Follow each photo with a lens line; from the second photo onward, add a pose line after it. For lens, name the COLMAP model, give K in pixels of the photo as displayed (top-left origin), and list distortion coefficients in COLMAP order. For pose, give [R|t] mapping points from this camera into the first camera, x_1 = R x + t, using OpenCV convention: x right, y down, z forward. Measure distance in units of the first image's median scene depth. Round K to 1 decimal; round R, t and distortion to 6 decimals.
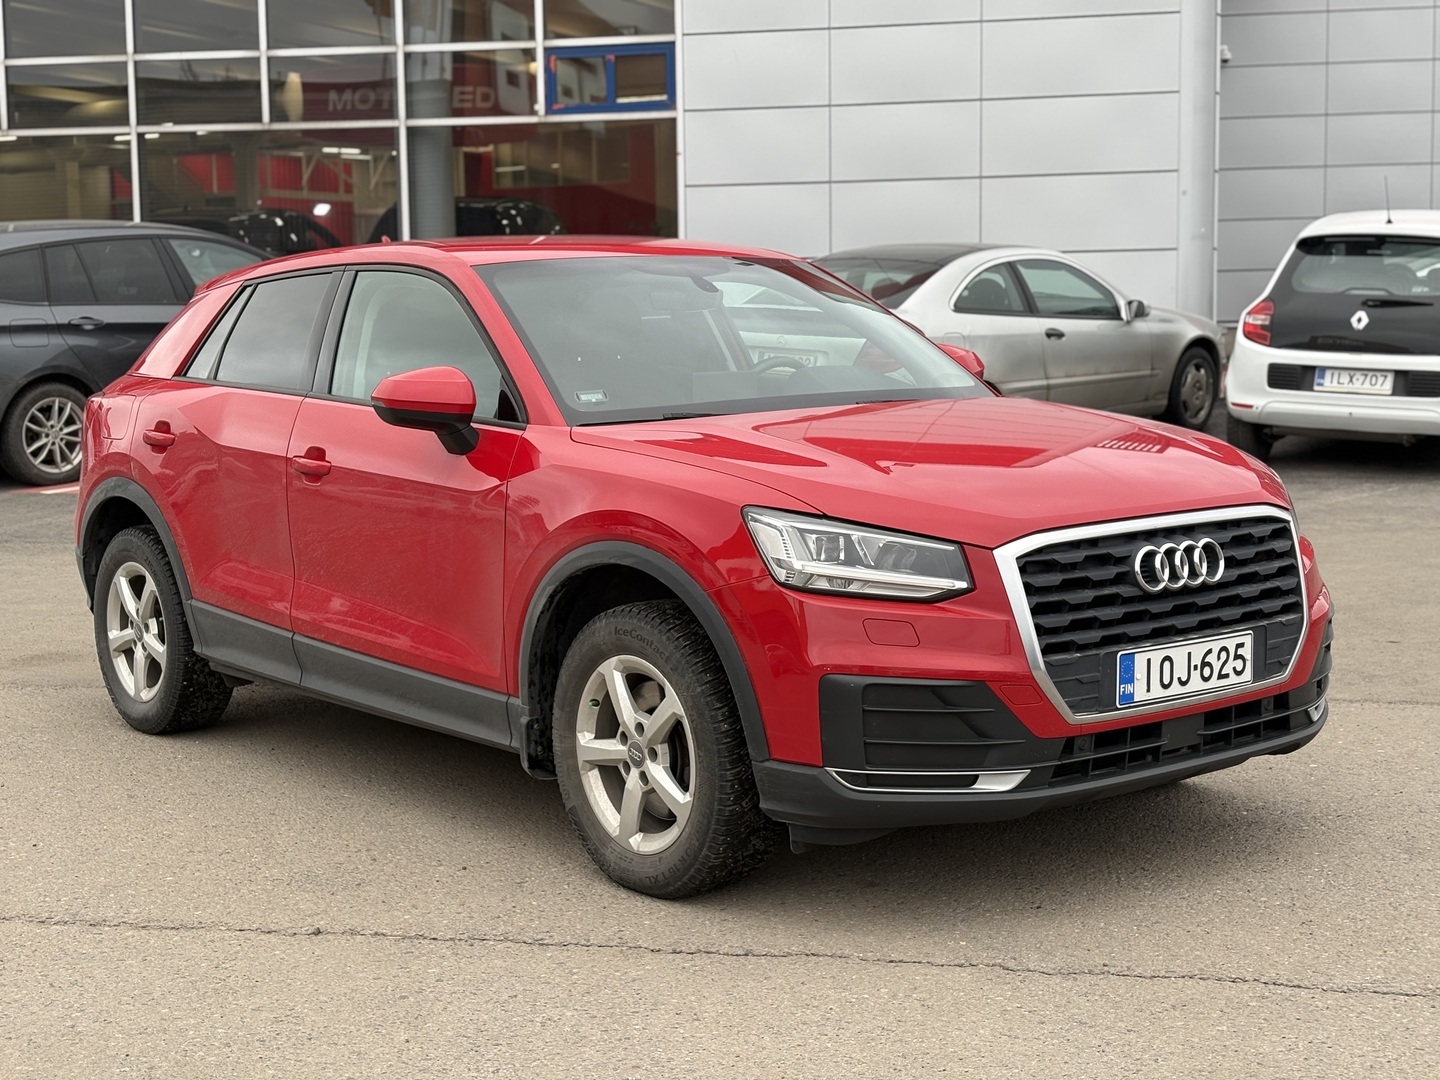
lens RADIAL K [[2177.9, 0, 720.0], [0, 2177.9, 540.0], [0, 0, 1]] dist [0.291878, -2.117648]
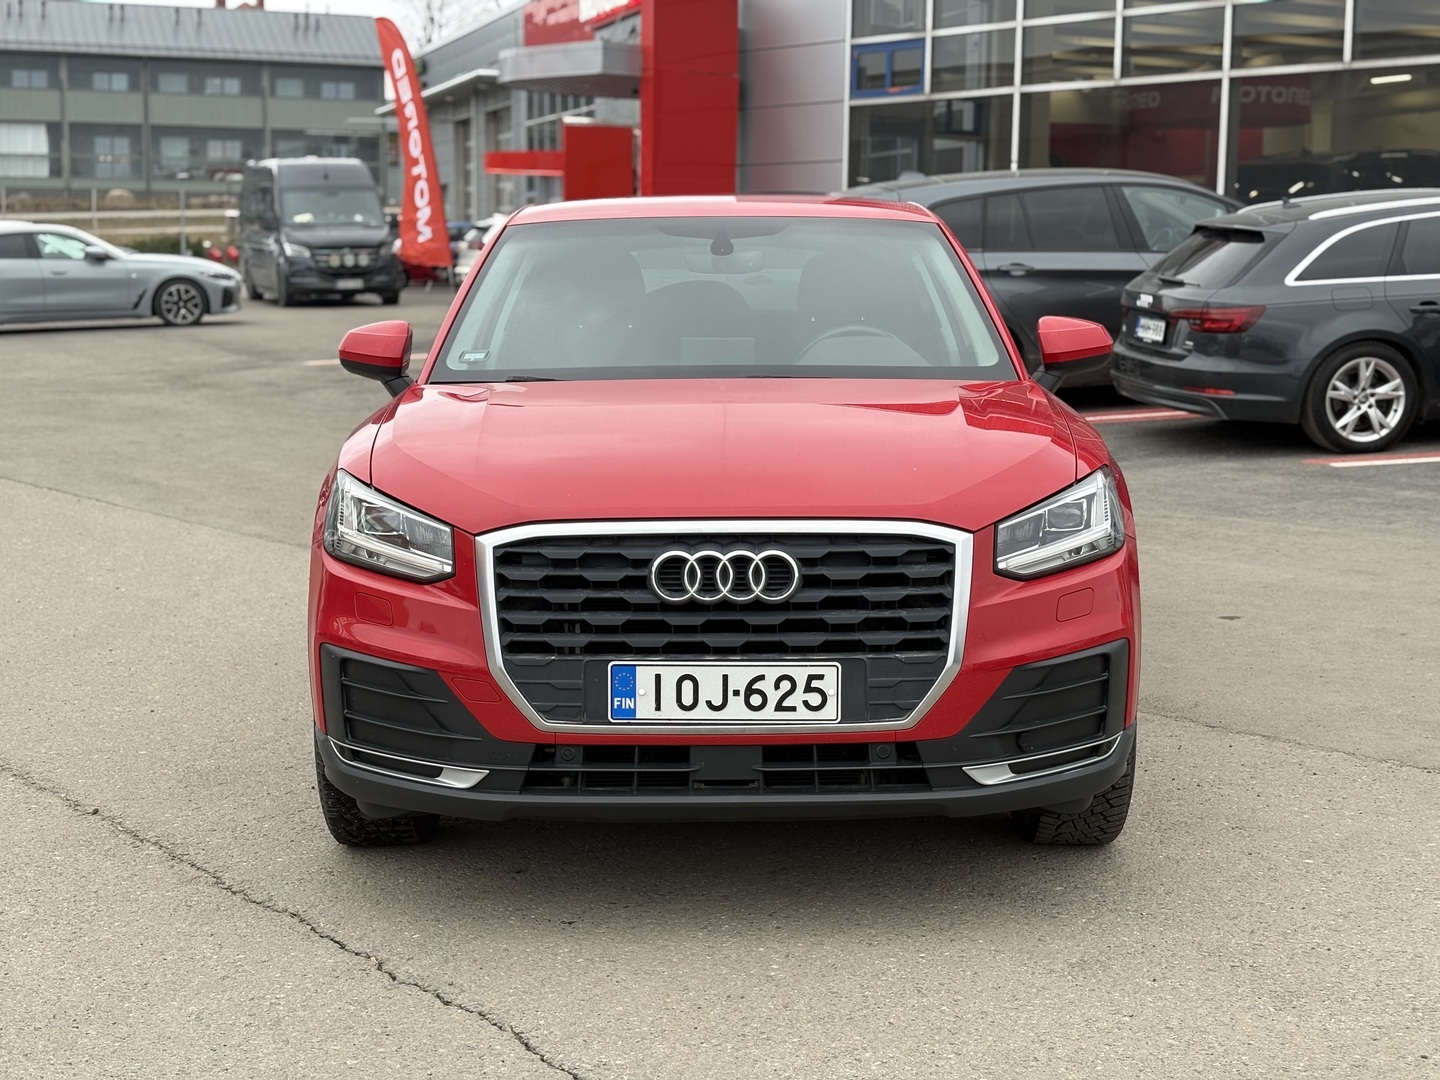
lens RADIAL K [[2177.9, 0, 720.0], [0, 2177.9, 540.0], [0, 0, 1]] dist [0.291878, -2.117648]
pose [[0.795161, 0.100382, -0.598032, 0.745534], [-0.084592, 0.994923, 0.054526, -0.052381], [0.600469, 0.007232, 0.799615, 0.290687]]
